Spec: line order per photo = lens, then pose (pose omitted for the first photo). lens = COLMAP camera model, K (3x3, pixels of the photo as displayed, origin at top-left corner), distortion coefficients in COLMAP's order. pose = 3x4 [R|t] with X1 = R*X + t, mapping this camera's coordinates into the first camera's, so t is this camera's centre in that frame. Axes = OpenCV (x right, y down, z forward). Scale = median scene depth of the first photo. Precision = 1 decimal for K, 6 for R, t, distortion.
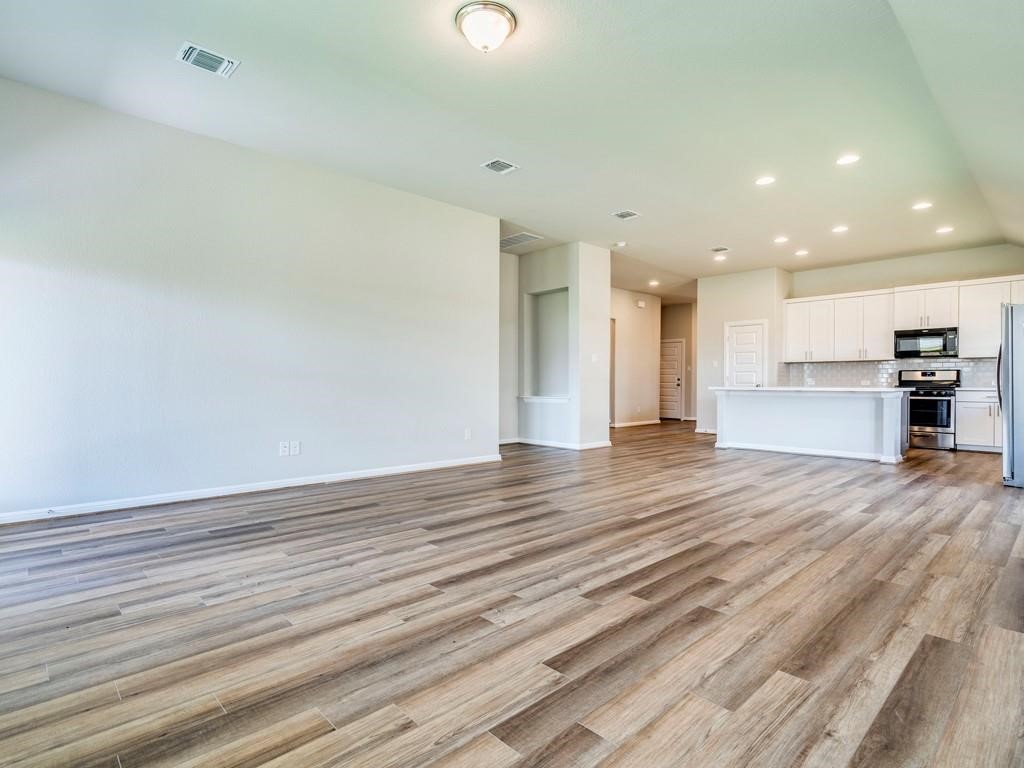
lens RADIAL K [[542.3, 0, 483.0], [0, 542.3, 385.4], [0, 0, 1]] dist [0.003422, 0.000160]
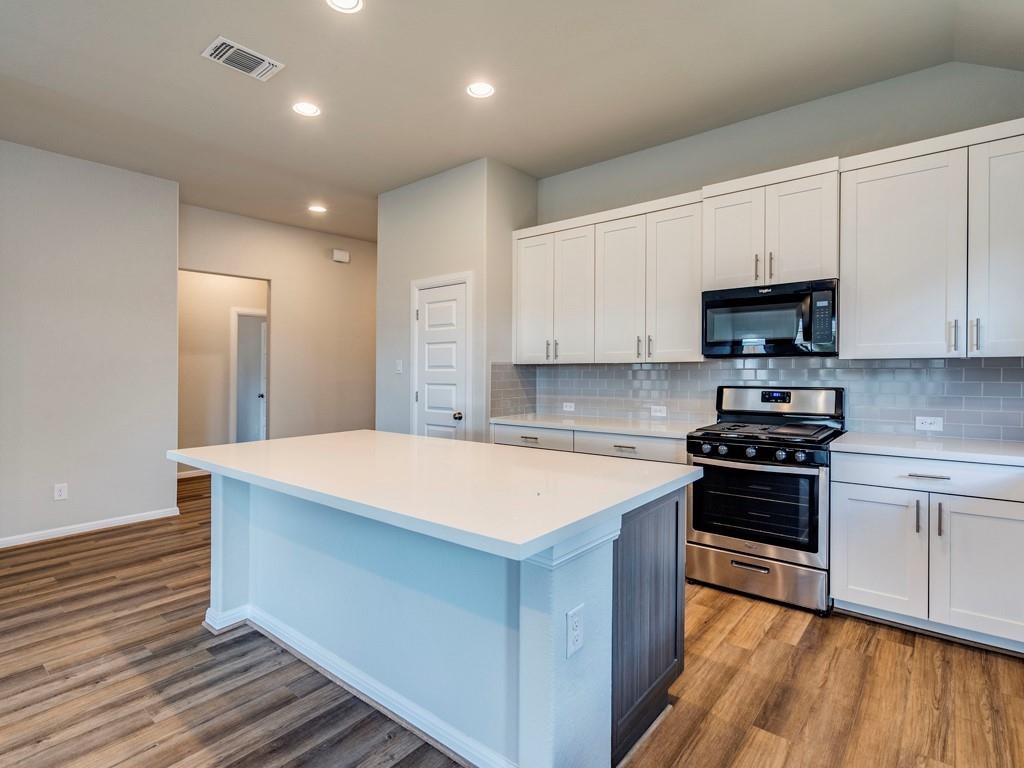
lens RADIAL K [[527.0, 0, 512.3], [0, 527.0, 377.0], [0, 0, 1]] dist [-0.000749, 0.000212]
pose [[0.990033, -0.002161, 0.140820, 0.568723], [0.002006, 0.999997, 0.001245, -0.037172], [-0.140822, -0.000950, 0.990034, 0.636297]]
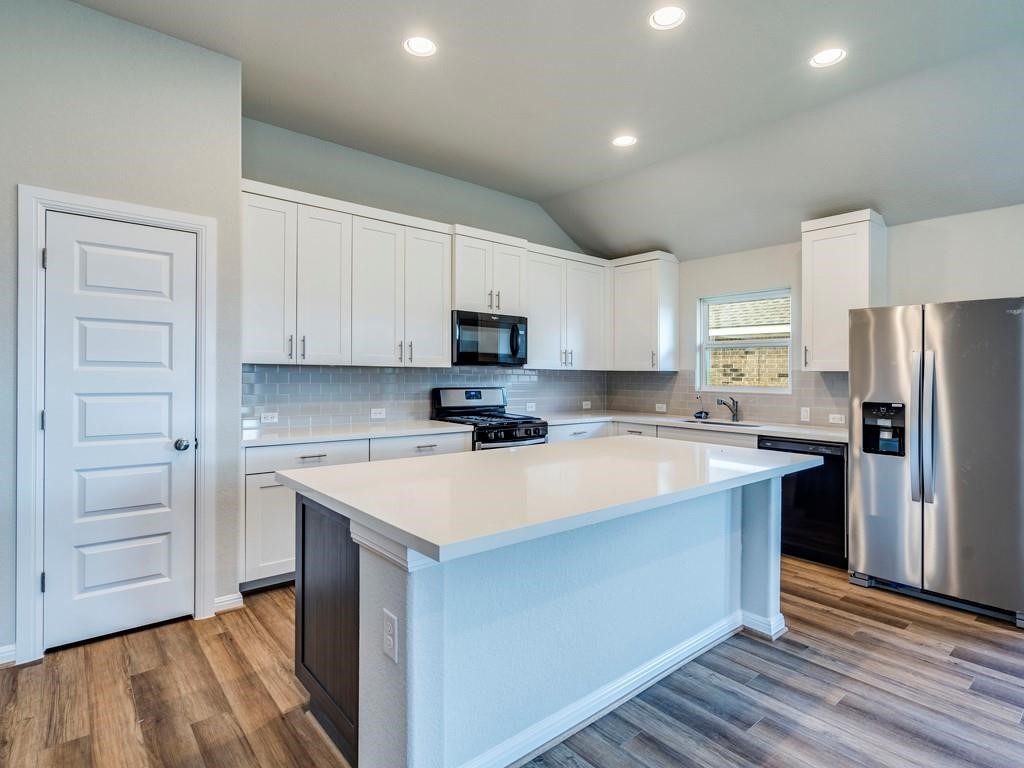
lens RADIAL K [[535.5, 0, 512.0], [0, 535.5, 384.0], [0, 0, 1]] dist [-0.002190, -0.000204]
pose [[0.040460, -0.012405, 0.999104, 0.269177], [-0.000438, 0.999923, 0.012433, -0.039269], [-0.999181, -0.000941, 0.040452, 0.946032]]
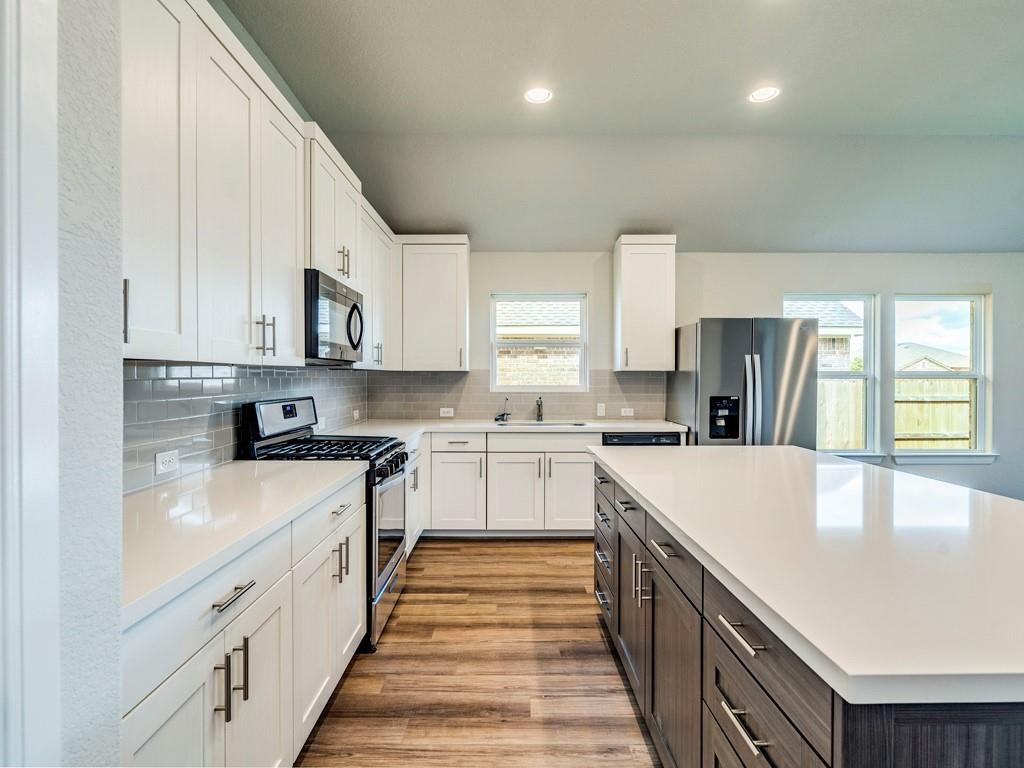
lens RADIAL K [[527.0, 0, 512.3], [0, 527.0, 377.0], [0, 0, 1]] dist [-0.000749, 0.000212]
pose [[-0.747448, 0.004282, 0.664306, 0.492314], [0.011020, 0.999922, 0.005954, -0.042984], [-0.664229, 0.011771, -0.747437, 1.164959]]
